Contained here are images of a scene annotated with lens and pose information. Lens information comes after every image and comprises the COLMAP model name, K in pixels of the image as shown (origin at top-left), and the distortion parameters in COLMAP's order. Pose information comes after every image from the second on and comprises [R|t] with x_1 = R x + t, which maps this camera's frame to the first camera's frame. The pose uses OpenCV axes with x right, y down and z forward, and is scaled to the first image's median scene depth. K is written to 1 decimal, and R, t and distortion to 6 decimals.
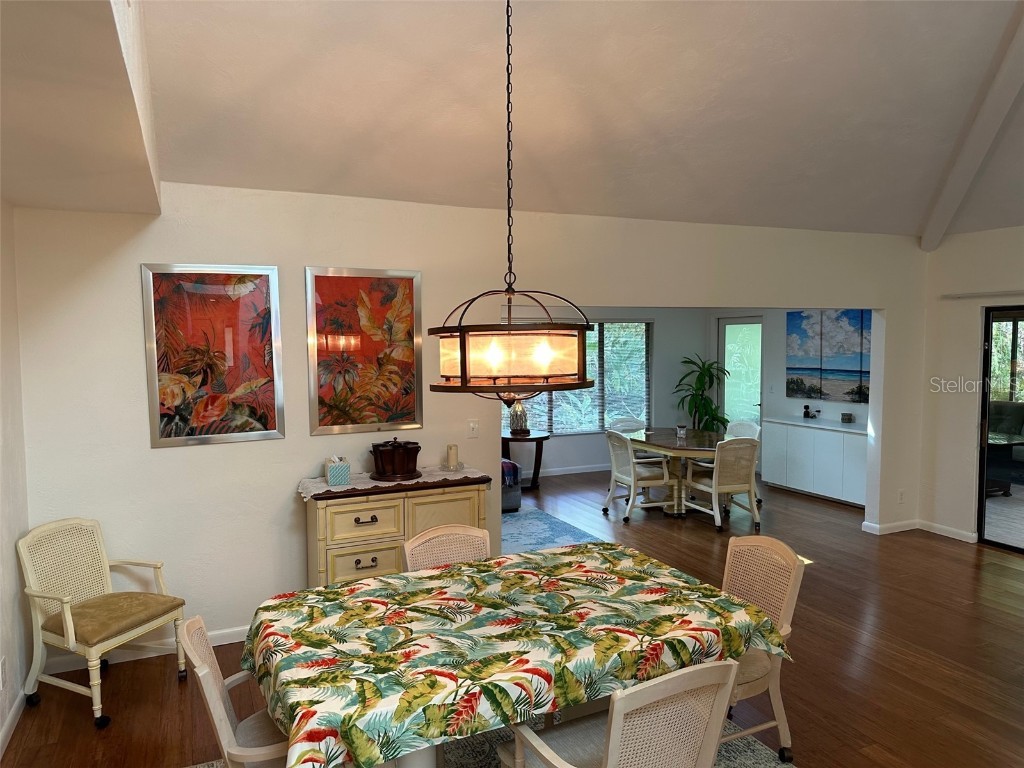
lens RADIAL K [[718.8, 0, 514.1], [0, 718.8, 388.1], [0, 0, 1]] dist [0.048395, -0.058322]
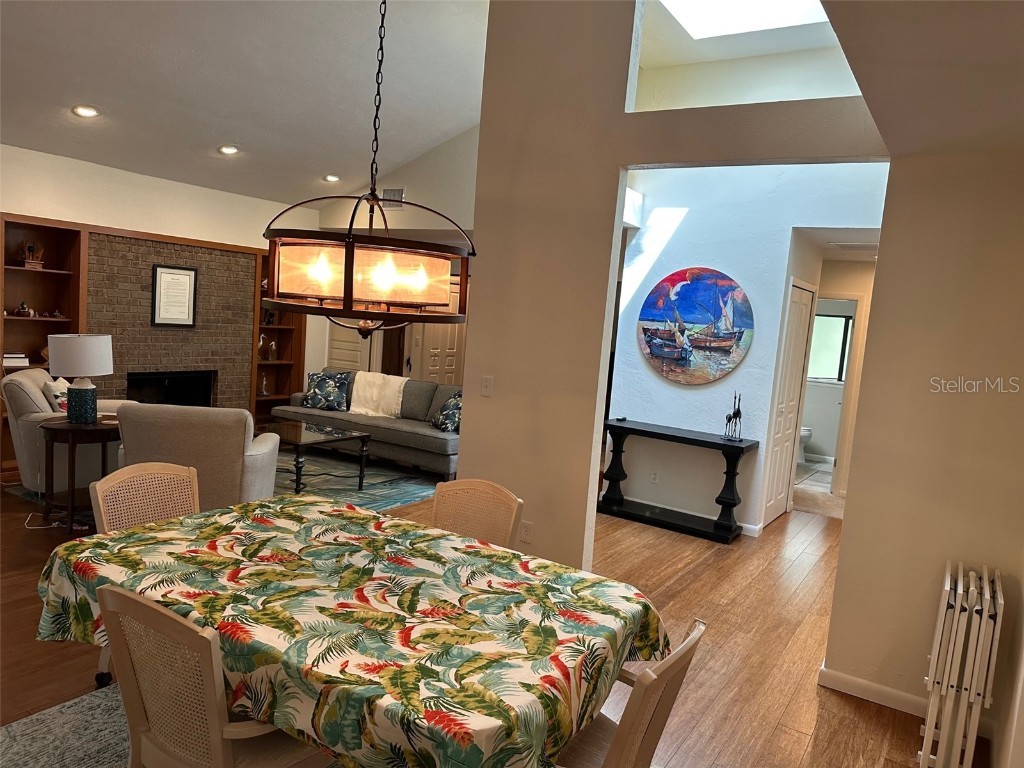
lens RADIAL K [[718.8, 0, 526.3], [0, 718.8, 389.0], [0, 0, 1]] dist [0.048395, -0.058322]
pose [[-0.562021, -0.124961, 0.817629, -0.666481], [-0.019084, 0.990218, 0.138220, -0.027692], [-0.826903, 0.062079, -0.558908, 1.082399]]
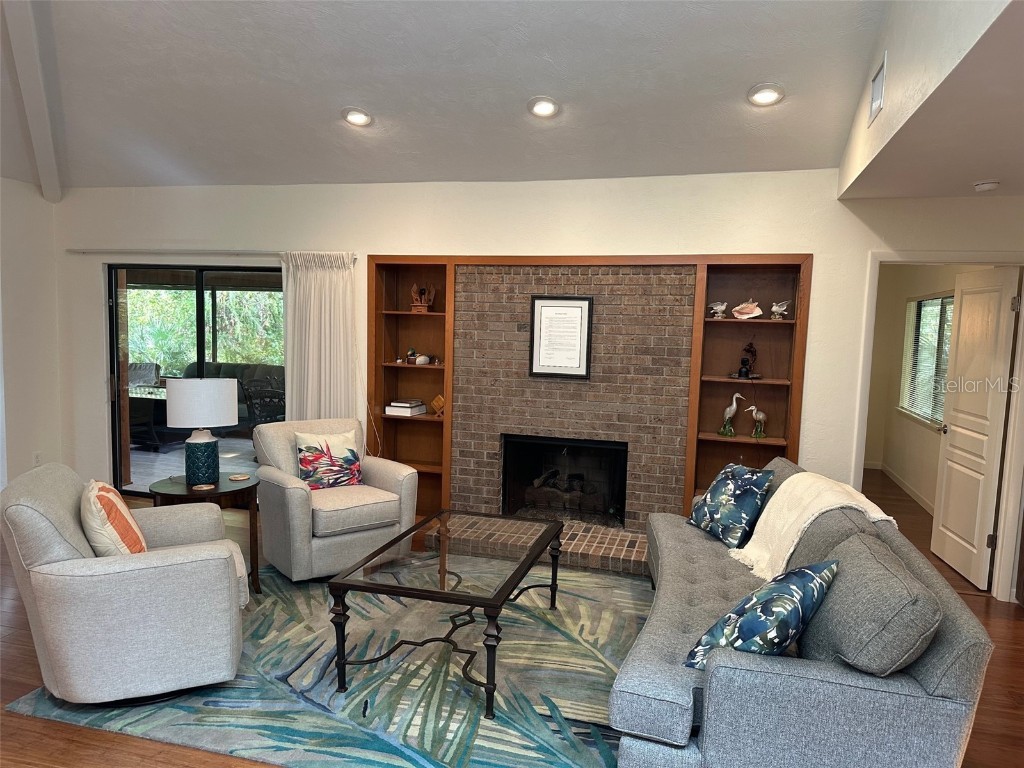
lens RADIAL K [[718.8, 0, 521.9], [0, 718.8, 378.9], [0, 0, 1]] dist [0.048395, -0.058322]
pose [[0.636827, -0.042115, 0.769855, 0.414411], [0.024055, 0.999106, 0.034758, 0.051234], [-0.770631, -0.003616, 0.637271, -0.181348]]
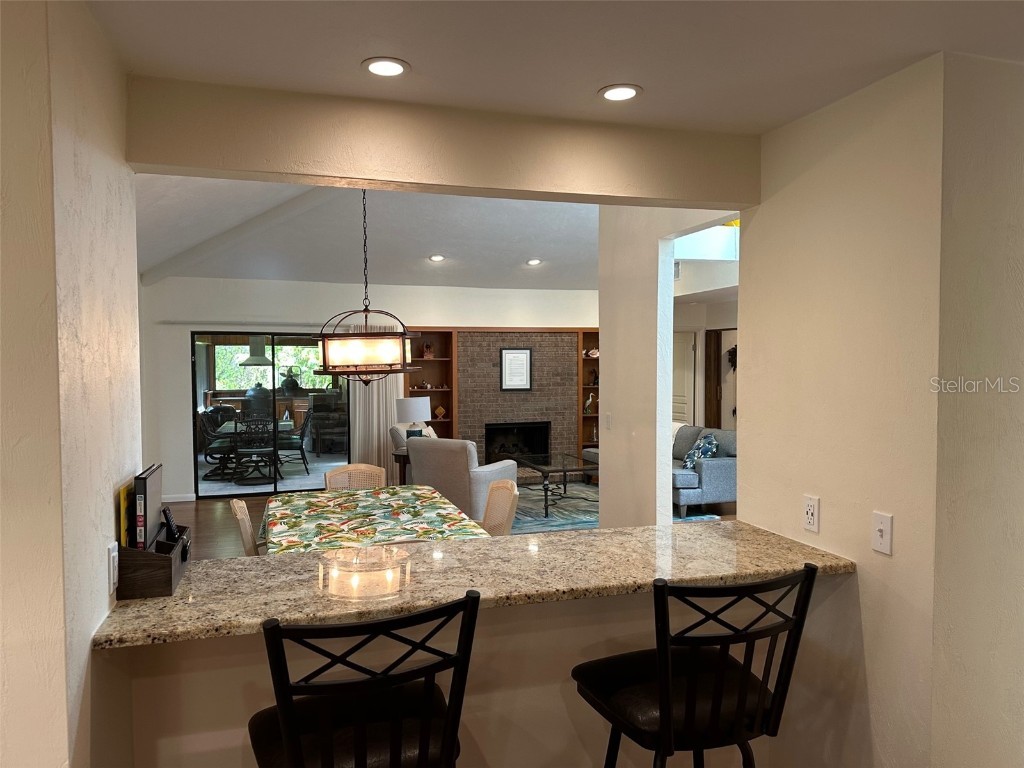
lens RADIAL K [[718.8, 0, 516.3], [0, 718.8, 381.4], [0, 0, 1]] dist [0.048395, -0.058322]
pose [[0.108661, -0.026754, 0.993719, -1.244105], [0.075006, 0.997009, 0.018641, 0.011920], [-0.991245, 0.072510, 0.110343, 0.415542]]
